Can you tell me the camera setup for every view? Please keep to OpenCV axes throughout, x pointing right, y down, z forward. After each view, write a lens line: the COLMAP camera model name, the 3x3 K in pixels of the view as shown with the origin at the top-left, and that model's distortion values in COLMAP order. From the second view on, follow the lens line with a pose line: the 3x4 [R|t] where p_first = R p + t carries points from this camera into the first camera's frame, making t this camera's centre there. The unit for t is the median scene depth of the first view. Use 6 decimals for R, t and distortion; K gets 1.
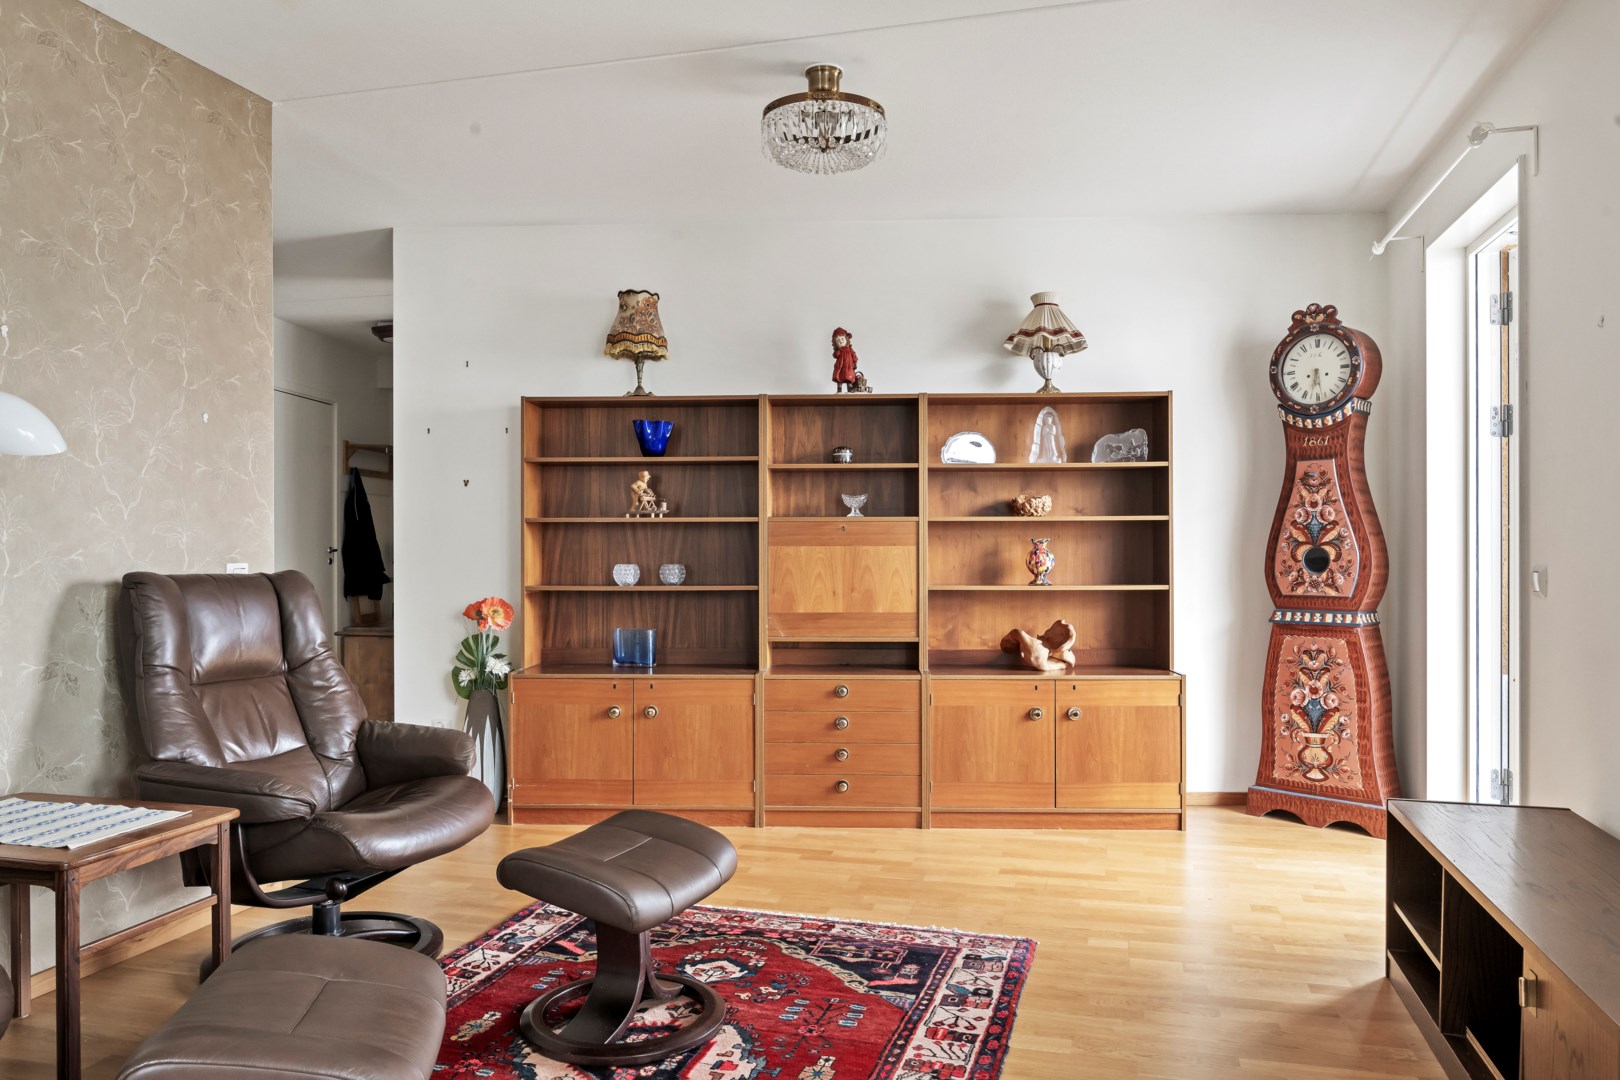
lens RADIAL K [[1093.8, 0, 826.0], [0, 1093.8, 544.0], [0, 0, 1]] dist [-0.003318, -0.000162]
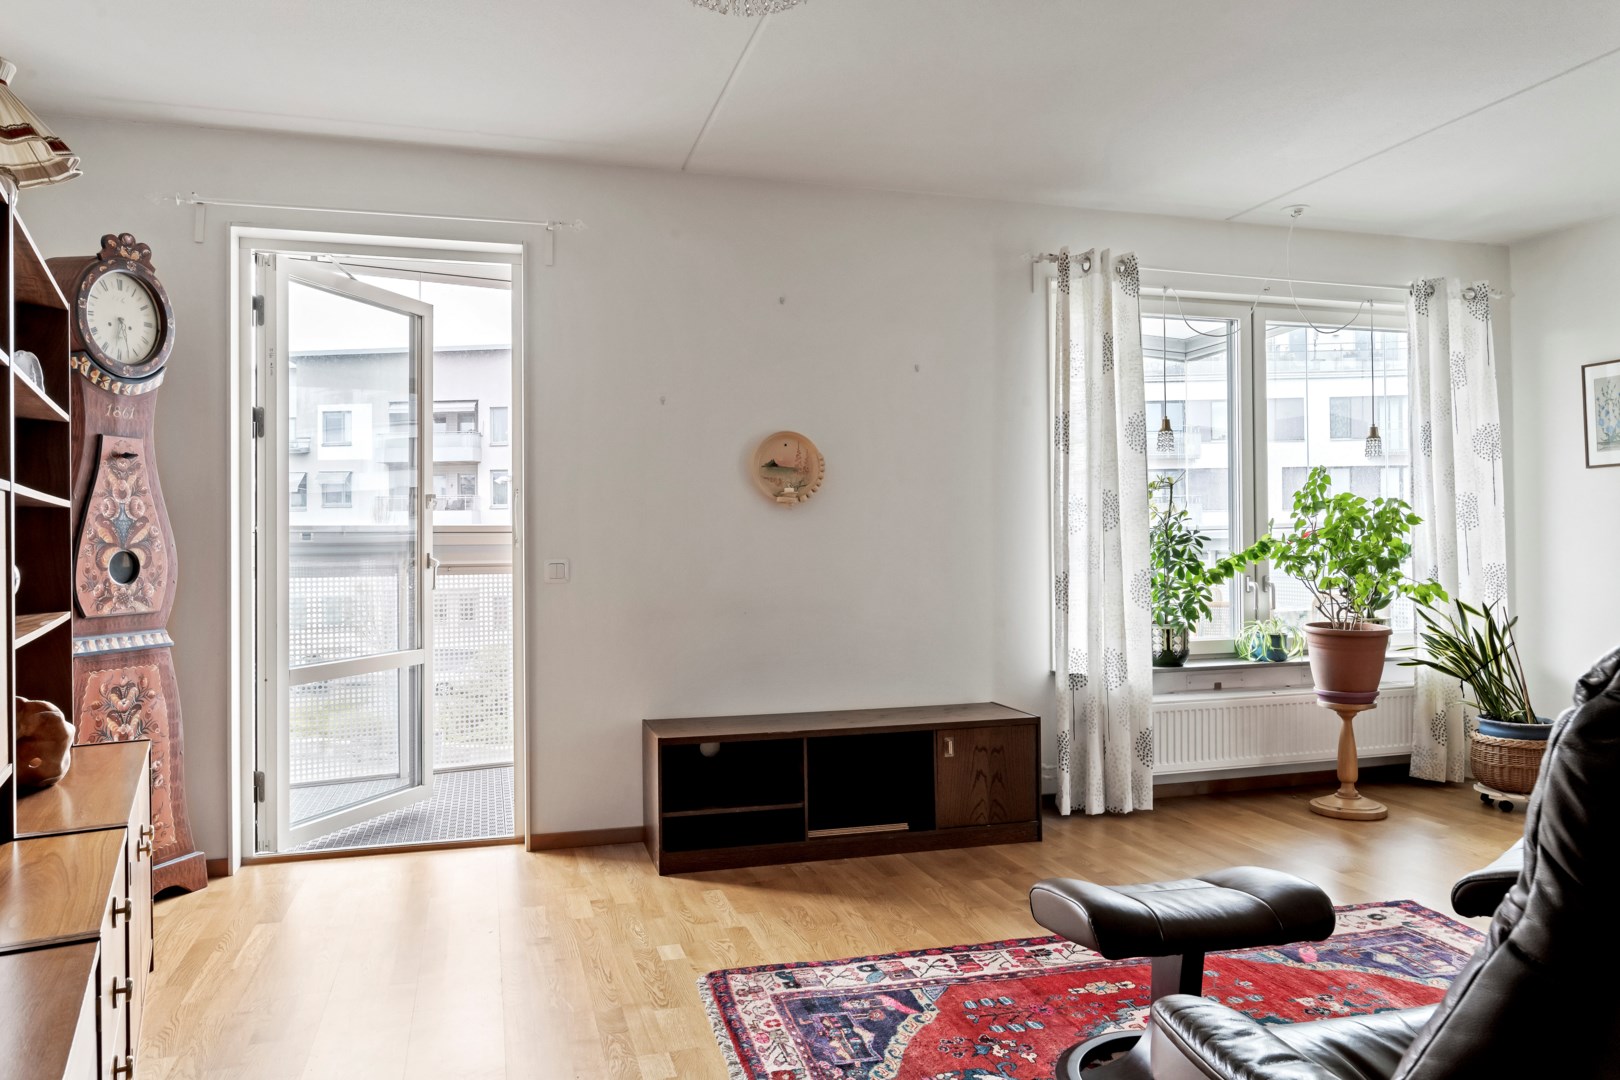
lens RADIAL K [[1093.8, 0, 801.1], [0, 1093.8, 535.0], [0, 0, 1]] dist [-0.003318, -0.000162]
pose [[-0.504935, 0.011445, 0.863082, -0.632596], [0.005935, 0.999934, -0.009788, 0.003504], [-0.863137, 0.000180, -0.504969, 1.365441]]
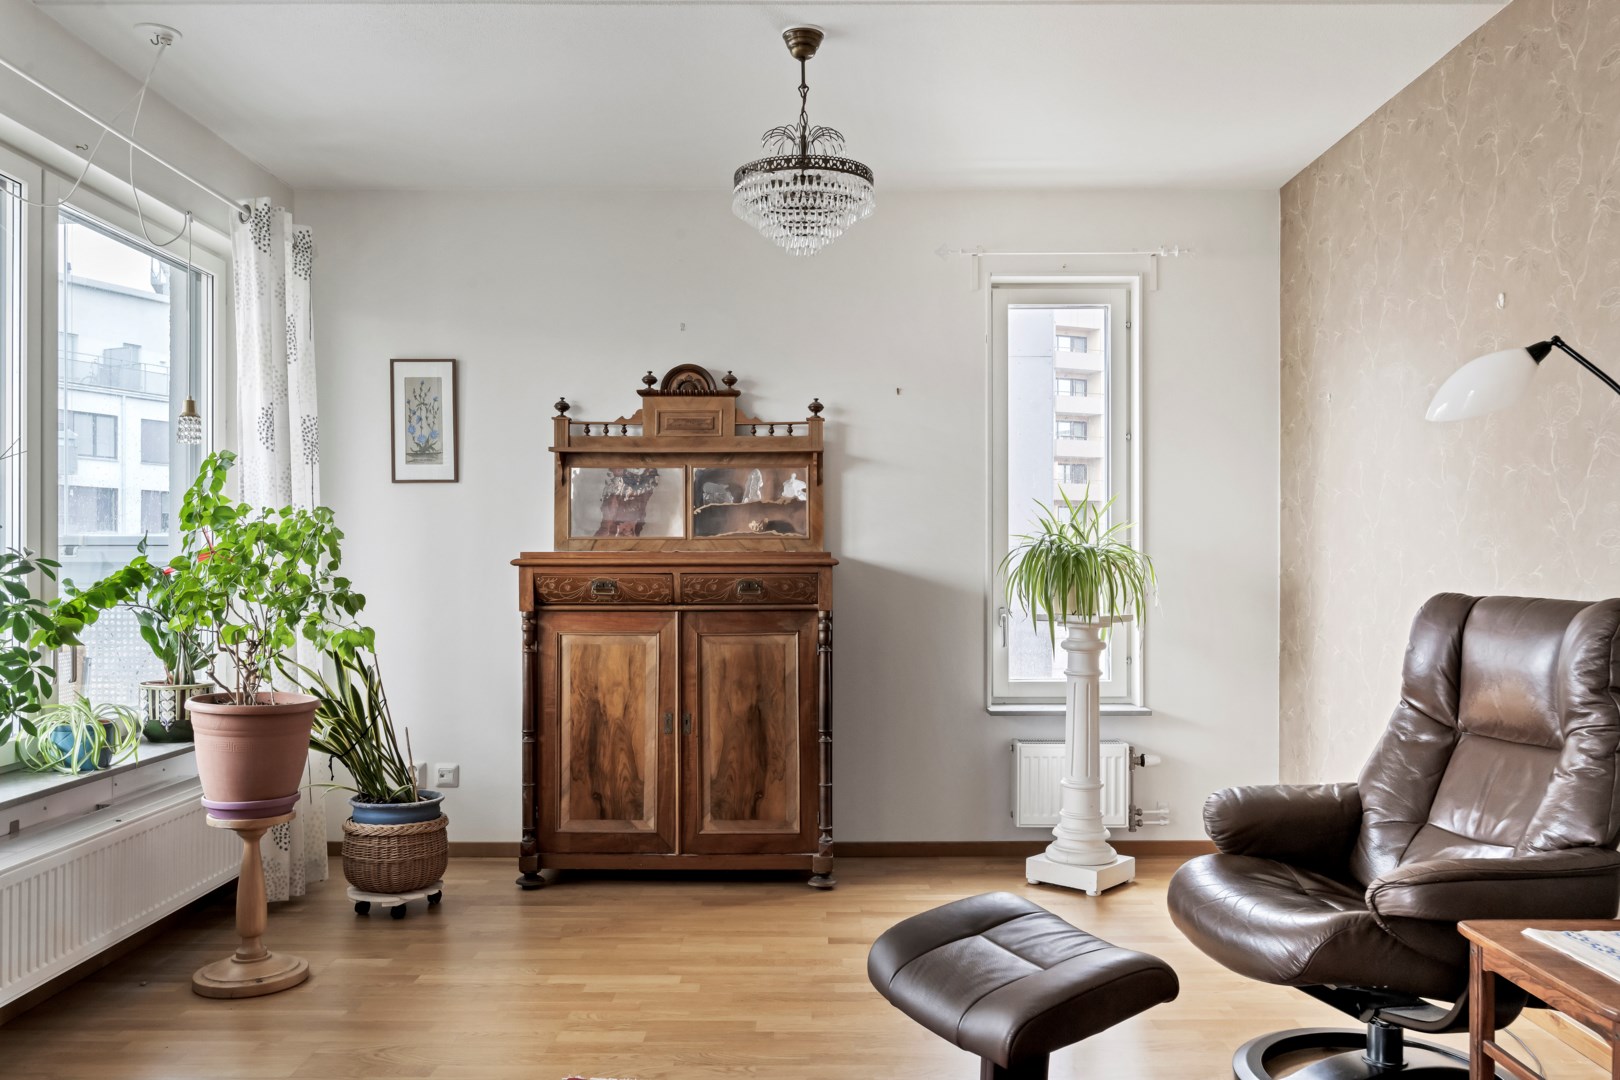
lens RADIAL K [[1284.3, 0, 818.2], [0, 1284.3, 562.2], [0, 0, 1]] dist [-0.004354, 0.002942]
pose [[-0.968672, 0.002434, -0.248331, 0.073772], [0.003367, 0.999989, -0.003333, 0.001217], [0.248320, -0.004065, -0.968669, 1.211256]]
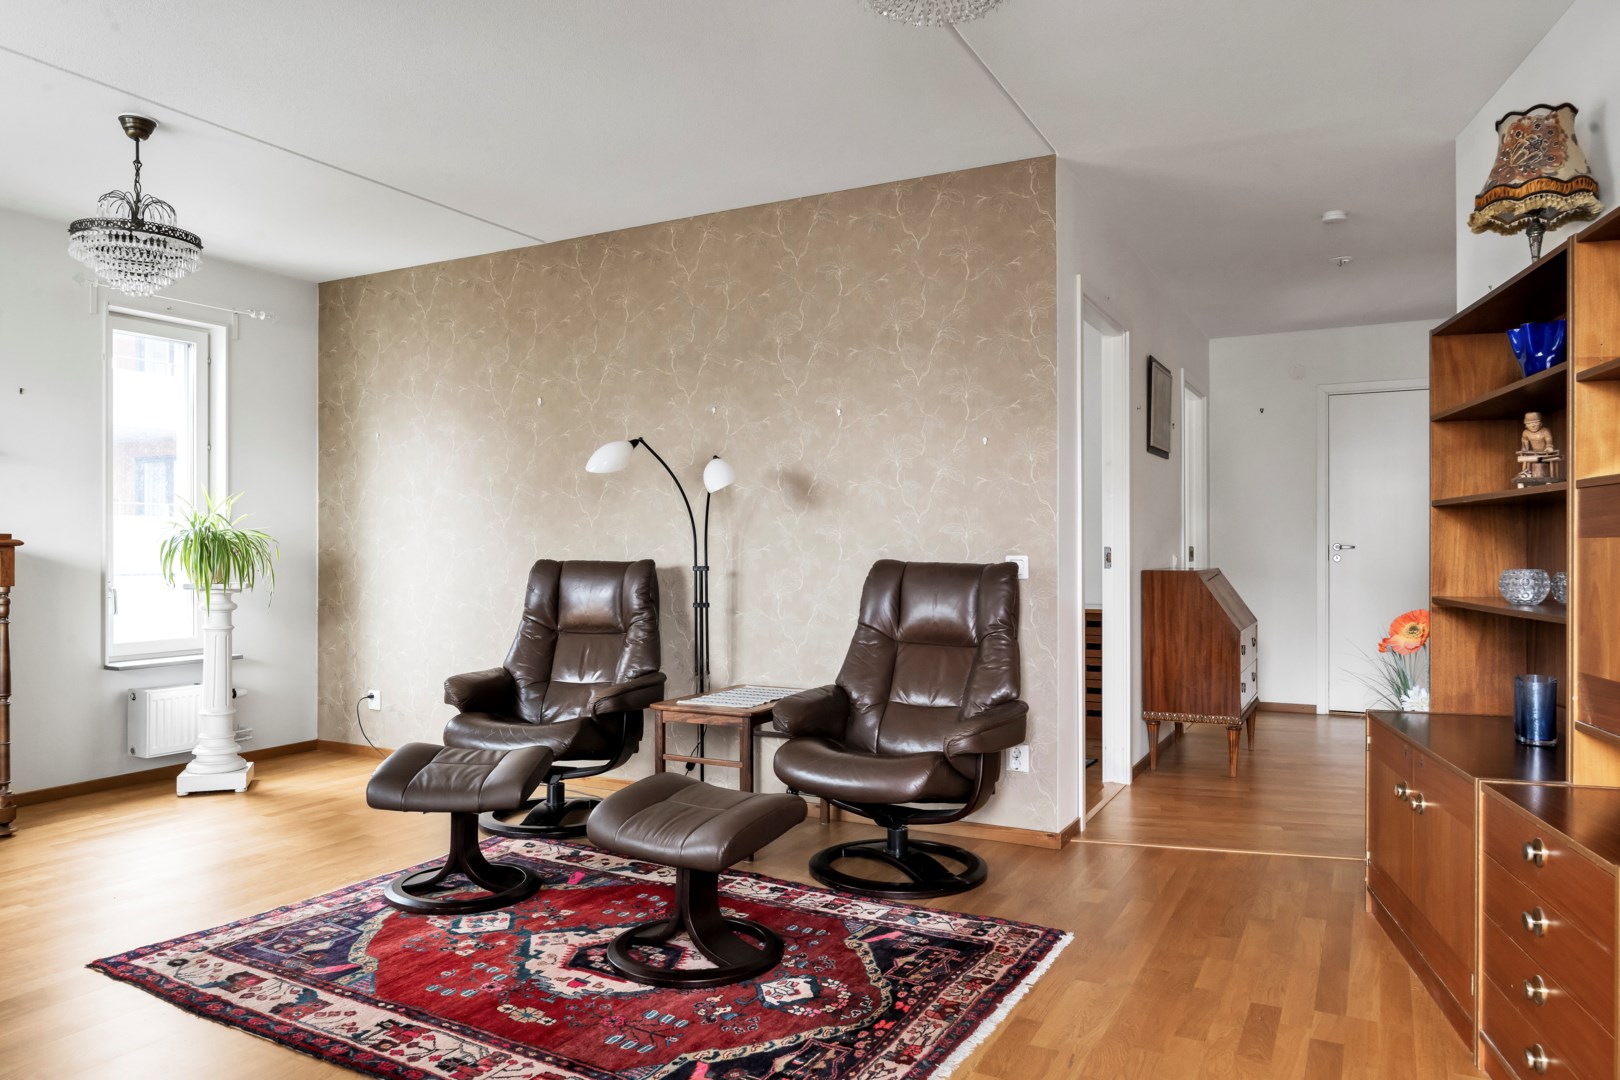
lens RADIAL K [[1093.8, 0, 814.2], [0, 1093.8, 543.3], [0, 0, 1]] dist [-0.003318, -0.000162]
pose [[-0.230488, -0.000806, -0.973075, 0.734585], [0.006411, 0.999977, -0.002347, 0.005935], [0.973054, -0.006779, -0.230478, 1.124527]]
